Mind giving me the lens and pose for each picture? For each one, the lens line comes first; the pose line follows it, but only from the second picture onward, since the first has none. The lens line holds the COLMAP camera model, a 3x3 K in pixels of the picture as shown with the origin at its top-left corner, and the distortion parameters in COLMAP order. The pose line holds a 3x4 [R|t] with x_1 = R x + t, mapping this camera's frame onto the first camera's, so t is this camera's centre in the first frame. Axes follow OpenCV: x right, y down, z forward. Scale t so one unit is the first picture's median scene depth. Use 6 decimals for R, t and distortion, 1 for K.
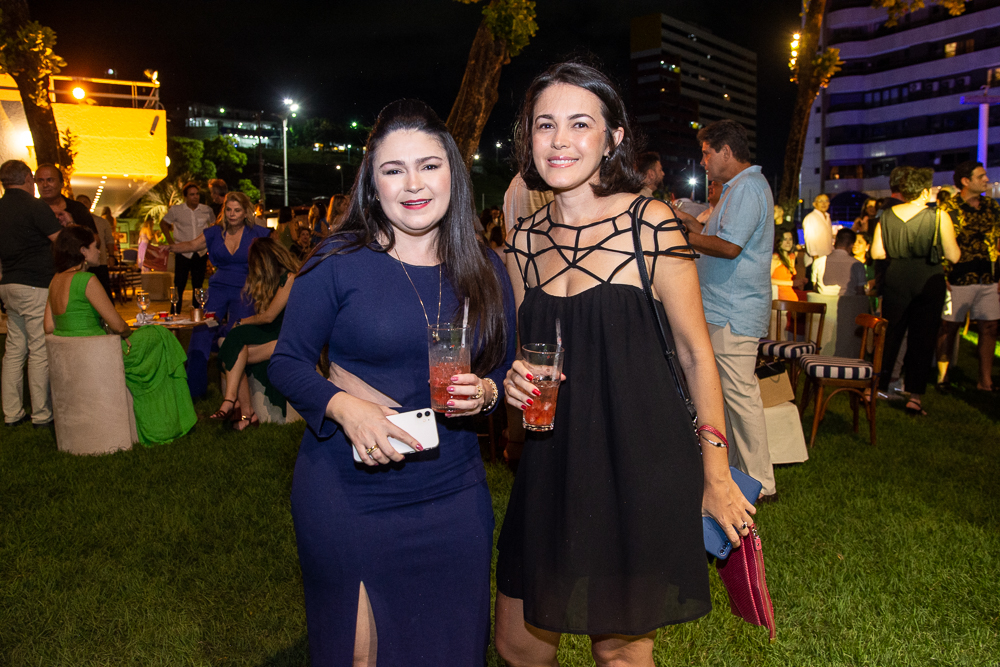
lens RADIAL K [[782.9, 0, 500.0], [0, 782.9, 333.5], [0, 0, 1]] dist [-0.077133, 0.057486]
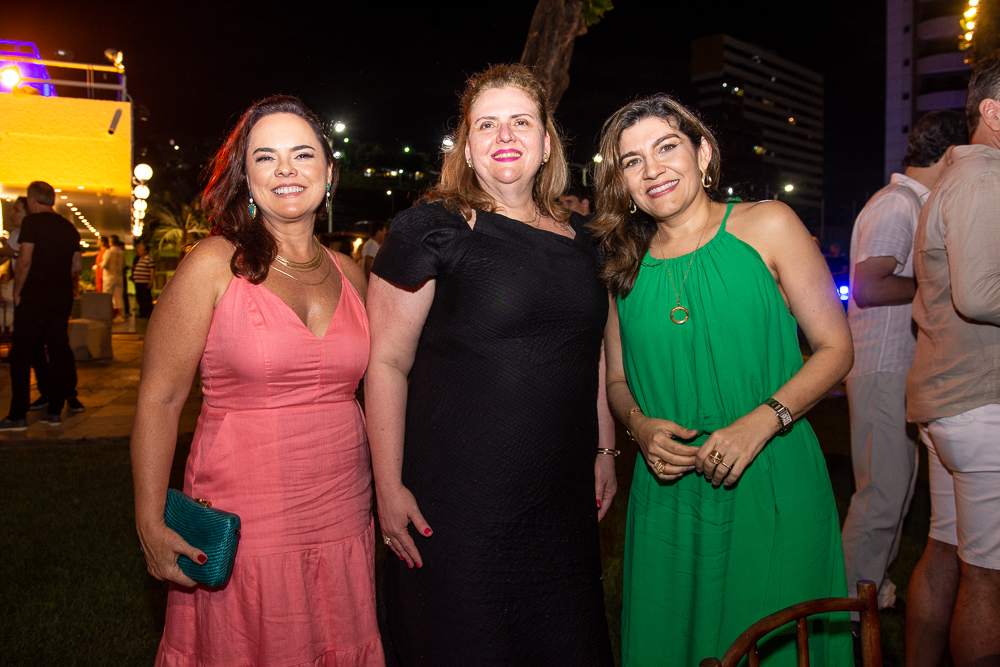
lens RADIAL K [[782.9, 0, 500.0], [0, 782.9, 333.5], [0, 0, 1]] dist [-0.077133, 0.057486]
pose [[0.997762, 0.012878, -0.065619, -0.004591], [-0.015122, 0.999314, -0.033806, -0.011600], [0.065139, 0.034723, 0.997272, 0.077683]]
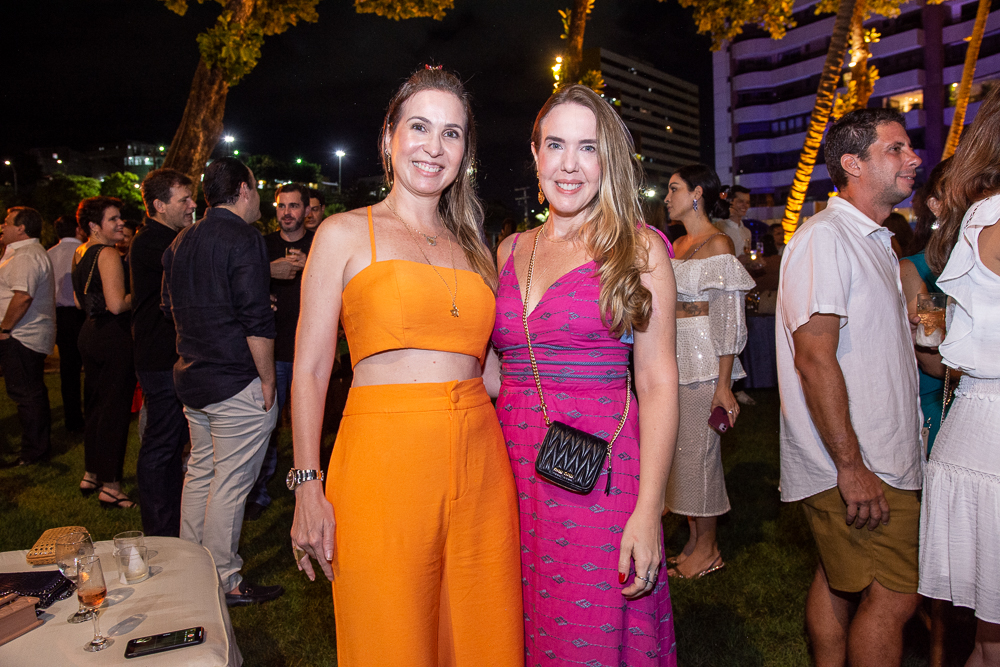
lens RADIAL K [[782.9, 0, 500.0], [0, 782.9, 333.5], [0, 0, 1]] dist [-0.077133, 0.057486]
pose [[0.999304, -0.018562, 0.032360, 0.084774], [0.019916, 0.998917, -0.042044, -0.002894], [-0.031544, 0.042659, 0.998592, 0.018317]]
